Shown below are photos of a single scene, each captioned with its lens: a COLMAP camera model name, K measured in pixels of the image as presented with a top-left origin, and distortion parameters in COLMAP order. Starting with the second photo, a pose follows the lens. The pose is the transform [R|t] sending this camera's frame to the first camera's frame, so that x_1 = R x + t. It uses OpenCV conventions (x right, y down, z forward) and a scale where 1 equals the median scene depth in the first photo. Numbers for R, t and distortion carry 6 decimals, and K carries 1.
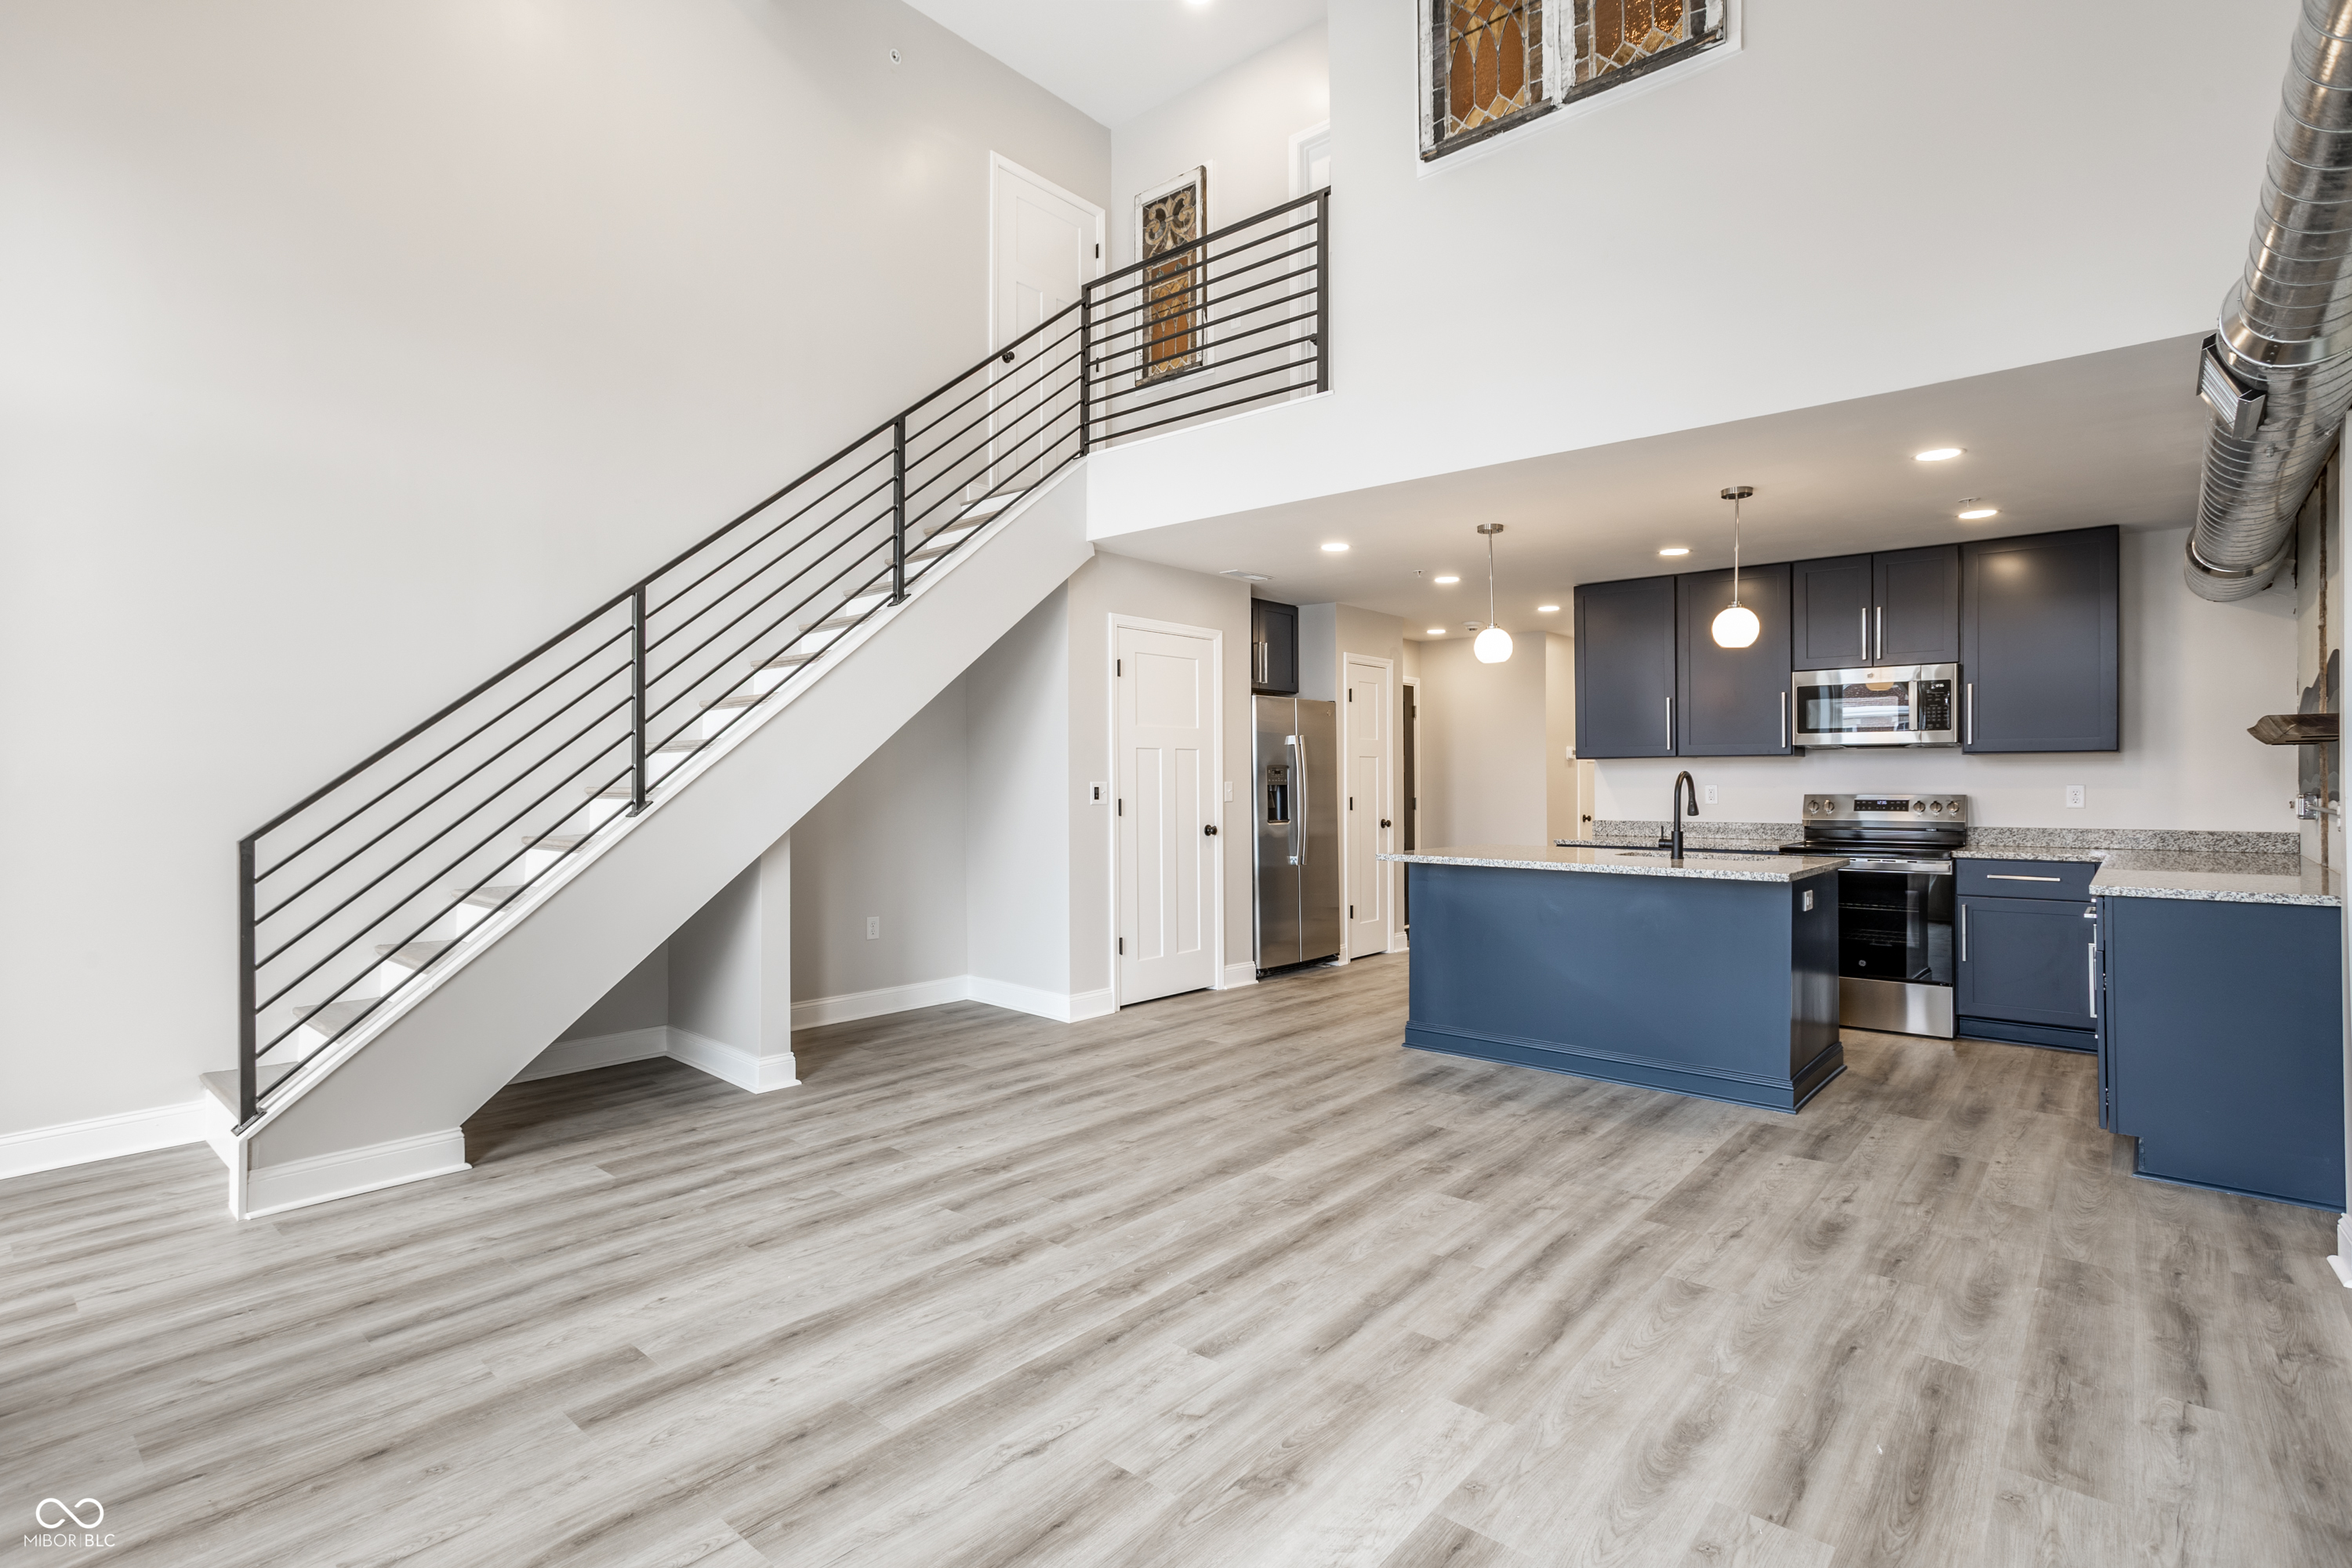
lens RADIAL K [[1120.8, 0, 1170.5], [0, 1120.8, 781.0], [0, 0, 1]] dist [-0.054806, 0.029777]
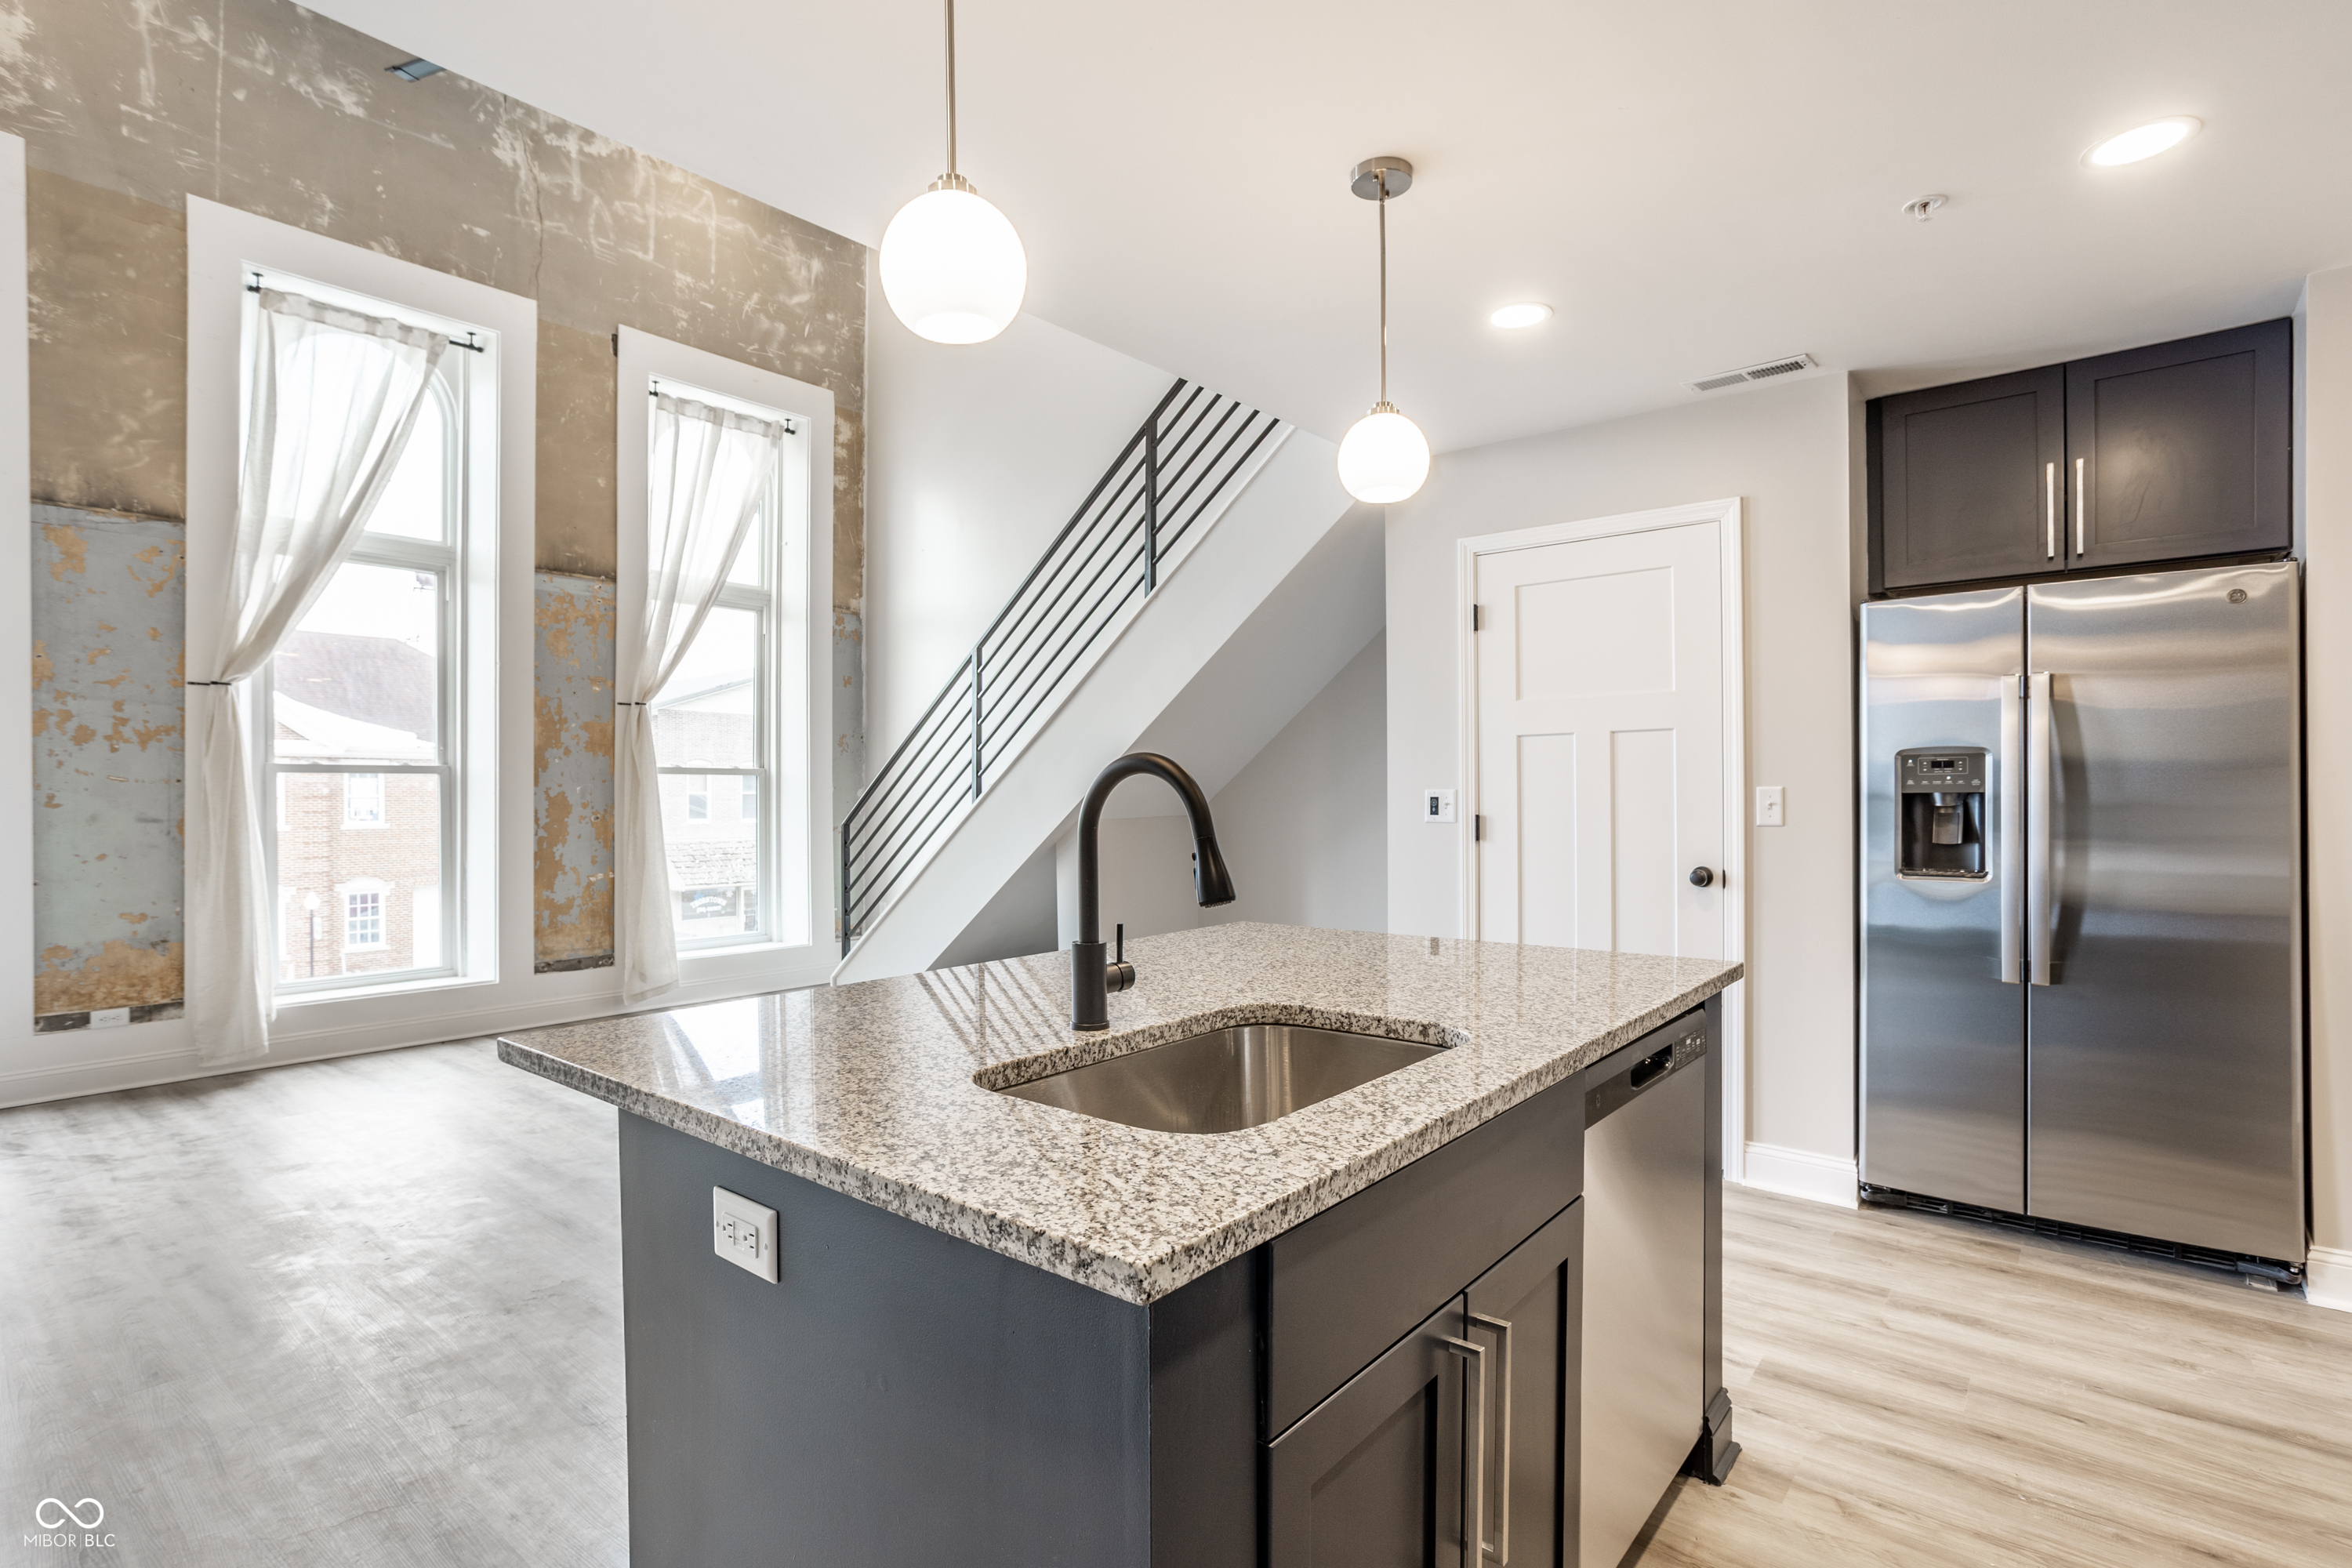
lens RADIAL K [[1140.8, 0, 1176.0], [0, 1140.8, 784.0], [0, 0, 1]] dist [-0.055022, 0.024980]
pose [[0.034696, -0.002711, -0.999394, 1.145509], [0.010781, 0.999939, -0.002338, -0.004749], [0.999340, -0.010693, 0.034723, 1.472198]]
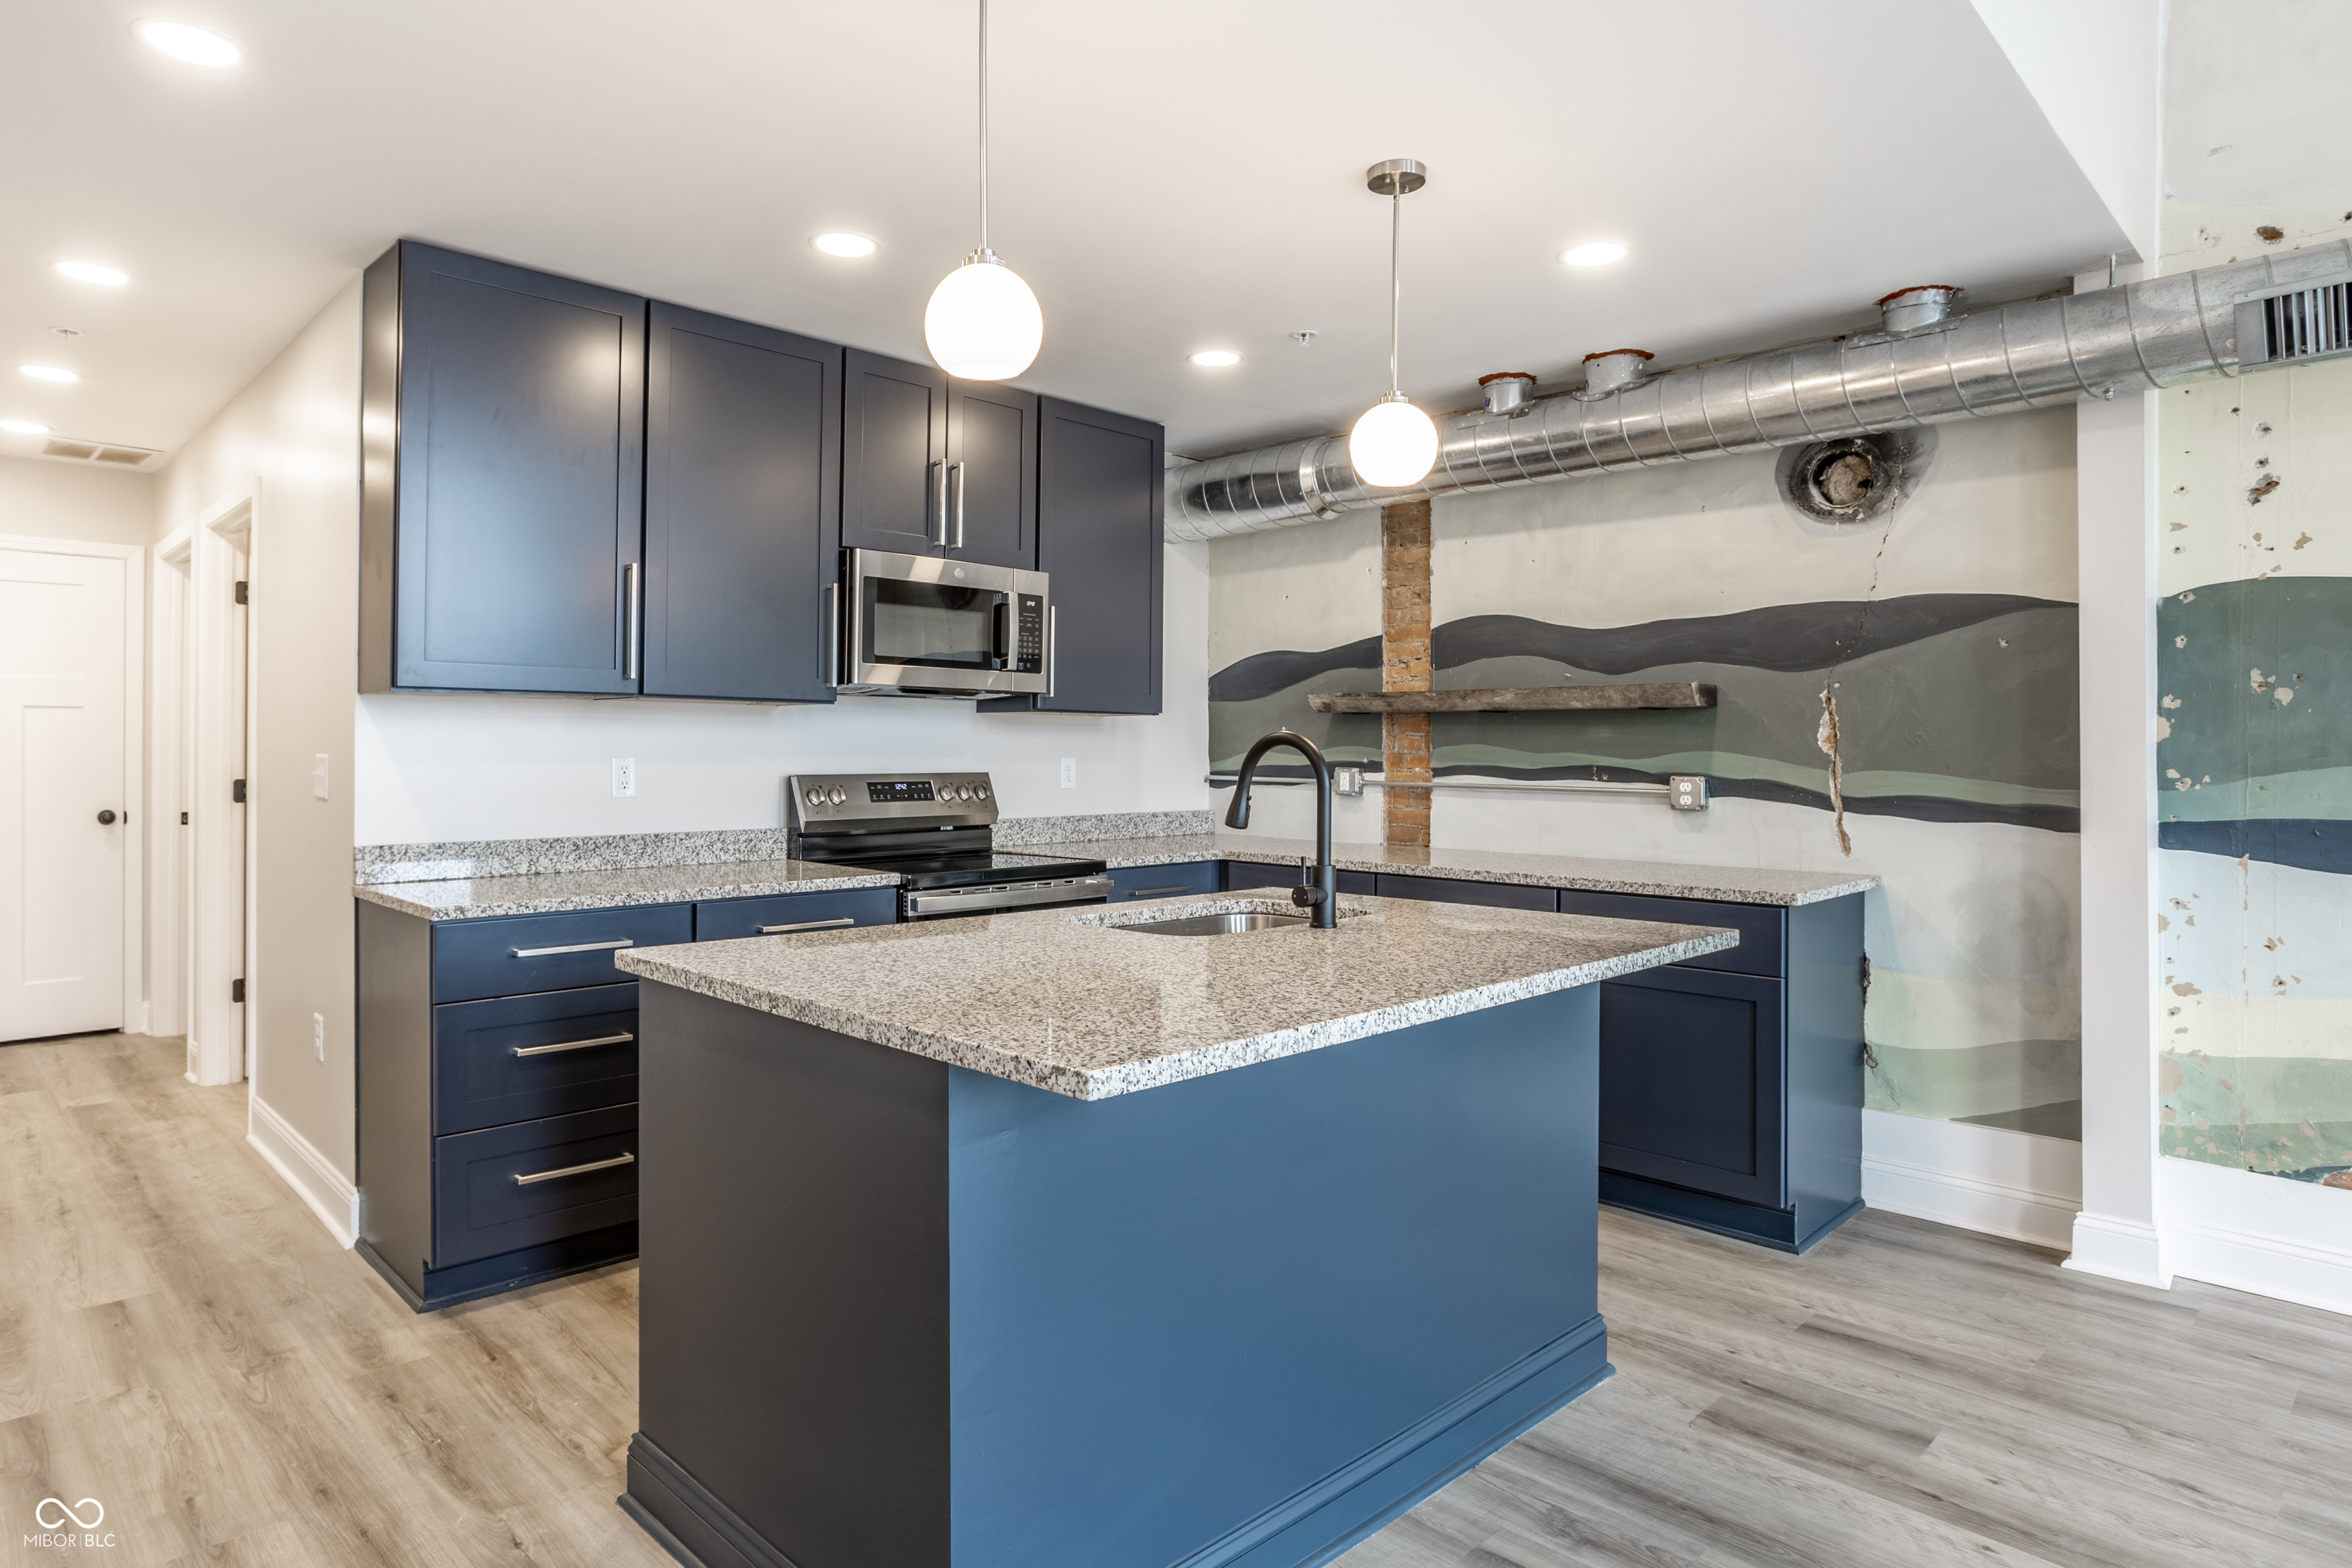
lens RADIAL K [[1323.6, 0, 1119.2], [0, 1323.6, 739.2], [0, 0, 1]] dist [-0.026718, 0.017384]
pose [[0.092129, 0.013181, 0.995660, -0.128756], [-0.010547, 0.999869, -0.012260, 0.002645], [-0.995691, -0.009371, 0.092256, 1.490328]]
